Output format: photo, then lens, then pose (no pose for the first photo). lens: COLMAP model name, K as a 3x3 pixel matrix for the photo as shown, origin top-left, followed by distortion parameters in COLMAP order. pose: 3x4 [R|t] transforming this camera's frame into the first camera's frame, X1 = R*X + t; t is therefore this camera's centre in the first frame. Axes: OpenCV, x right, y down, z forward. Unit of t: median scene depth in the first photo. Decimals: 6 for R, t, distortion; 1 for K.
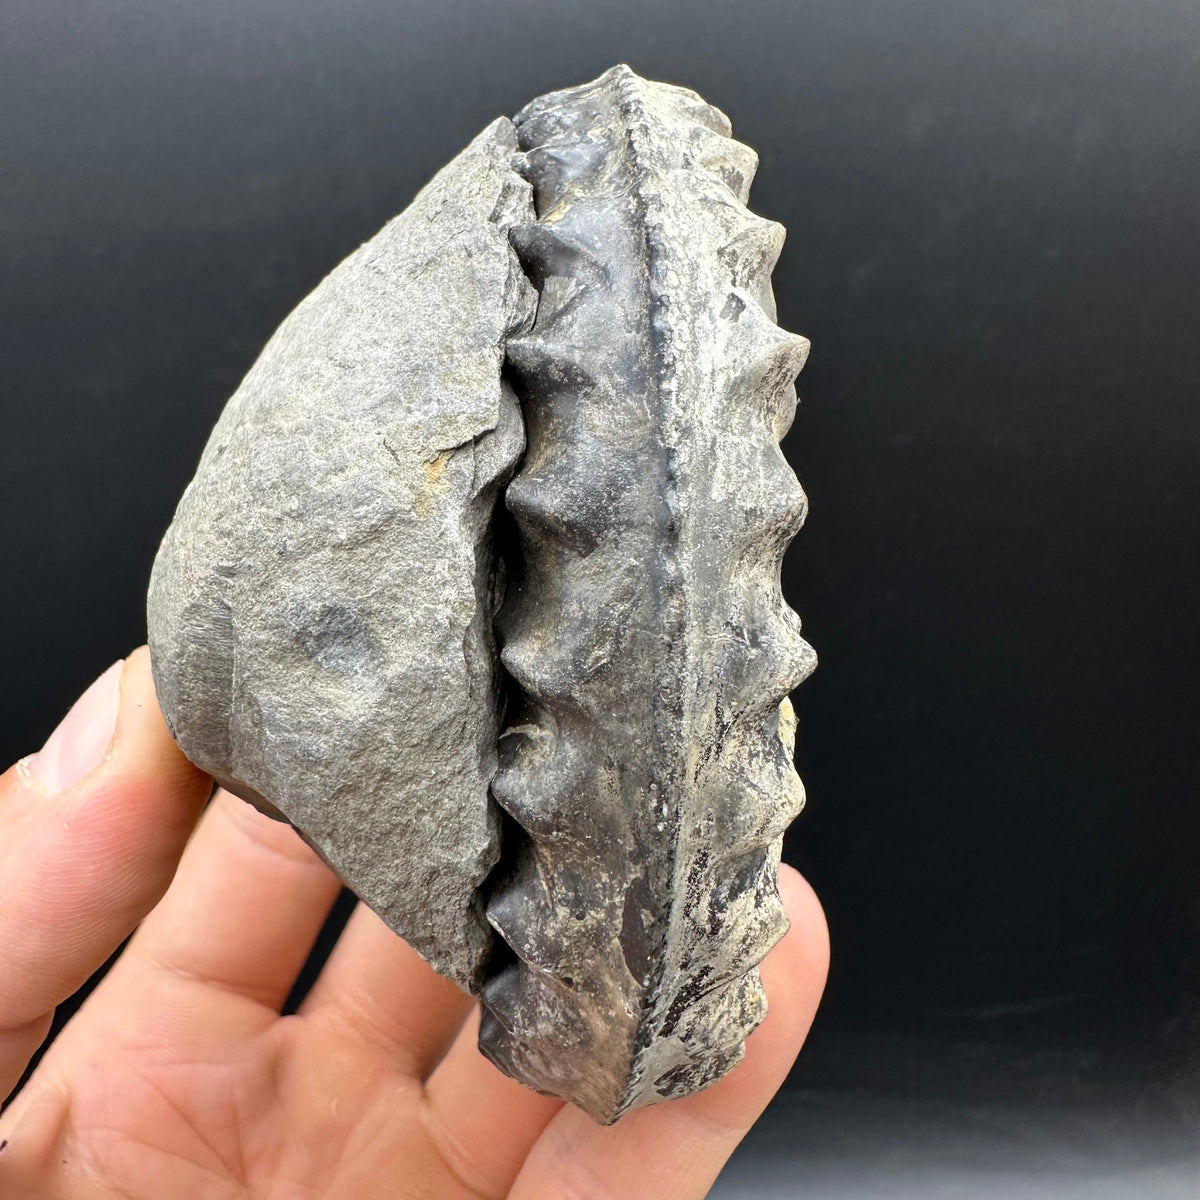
lens RADIAL K [[1079.2, 0, 532.5], [0, 1079.2, 600.1], [0, 0, 1]] dist [0.002955, -0.000573]
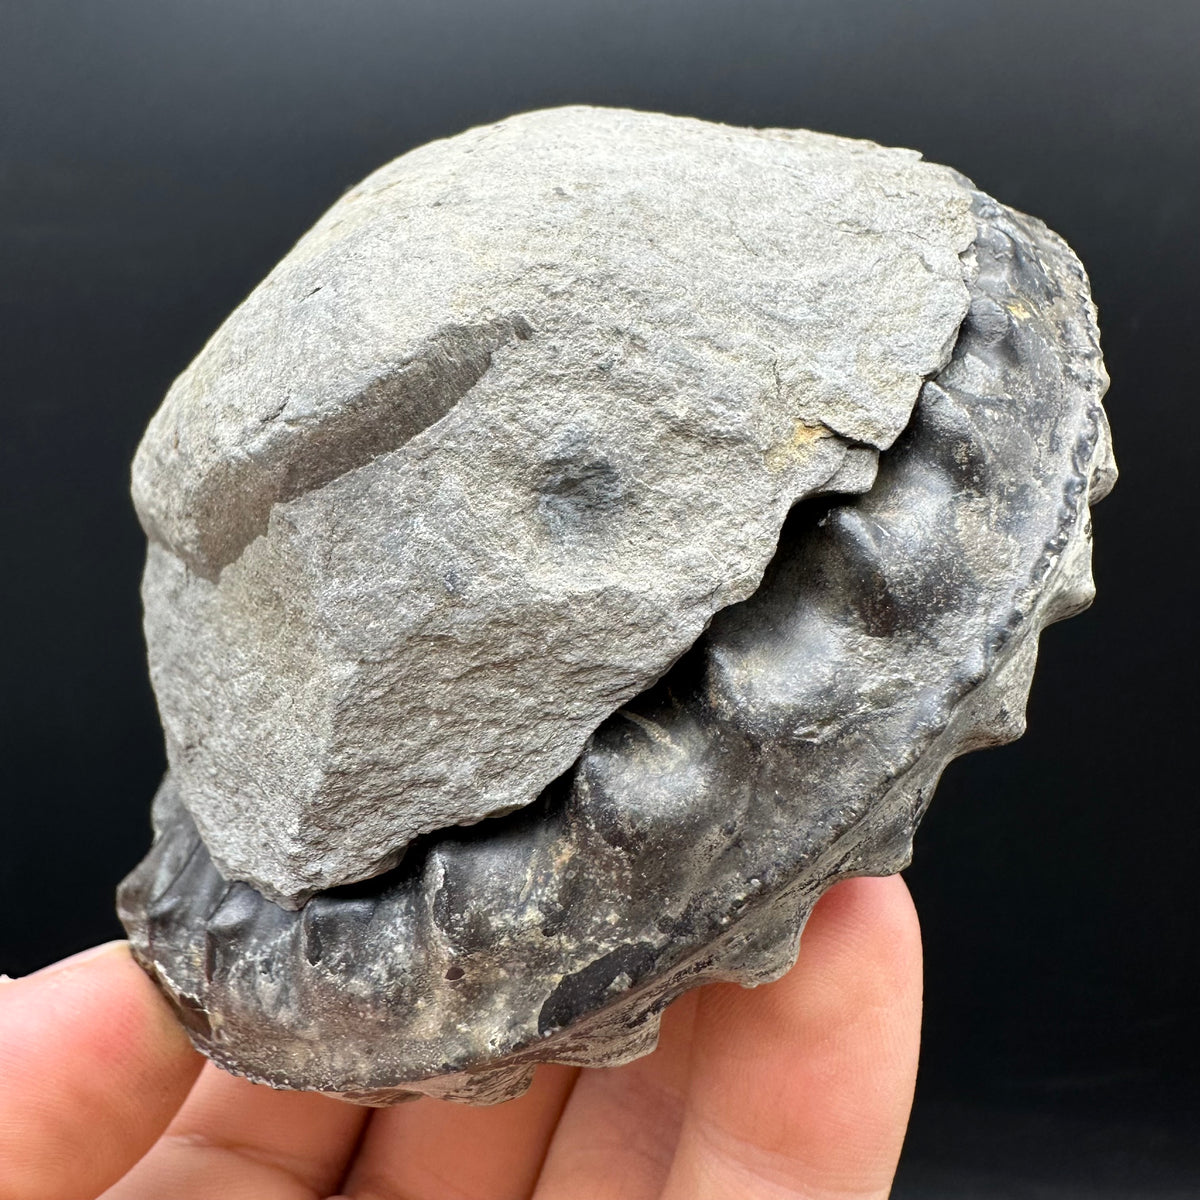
lens RADIAL K [[1079.2, 0, 532.5], [0, 1079.2, 600.1], [0, 0, 1]] dist [0.002955, -0.000573]
pose [[0.675040, 0.648523, 0.351765, -0.439986], [-0.658213, 0.744760, -0.109943, 0.204632], [-0.333281, -0.157320, 0.929610, 0.263965]]
